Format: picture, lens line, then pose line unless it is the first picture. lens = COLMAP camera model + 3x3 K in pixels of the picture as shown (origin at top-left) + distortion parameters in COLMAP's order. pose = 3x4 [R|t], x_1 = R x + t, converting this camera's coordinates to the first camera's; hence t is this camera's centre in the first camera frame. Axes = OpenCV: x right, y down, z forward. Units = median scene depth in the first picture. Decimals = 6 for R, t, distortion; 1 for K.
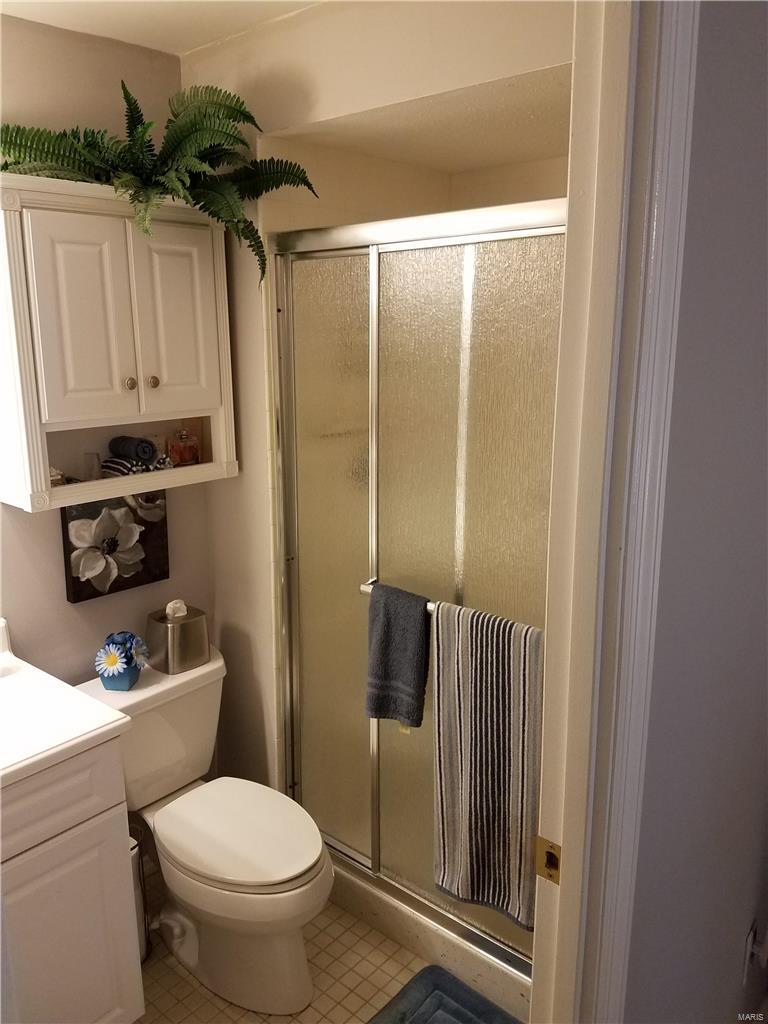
lens RADIAL K [[797.7, 0, 380.8], [0, 797.7, 495.5], [0, 0, 1]] dist [0.224889, -0.375559]
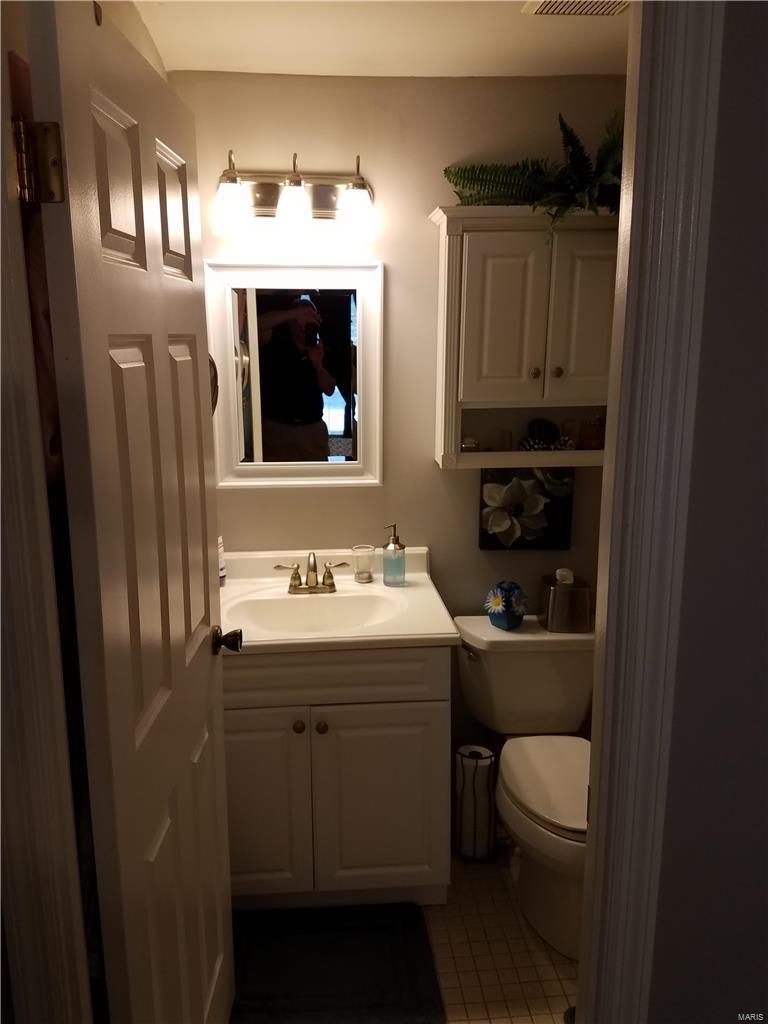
lens RADIAL K [[815.1, 0, 378.0], [0, 815.1, 497.6], [0, 0, 1]] dist [0.305559, -0.668326]
pose [[0.712781, 0.144104, -0.686424, 0.354458], [-0.149170, 0.987422, 0.052397, 0.011567], [0.685341, 0.065046, 0.725312, -0.014394]]
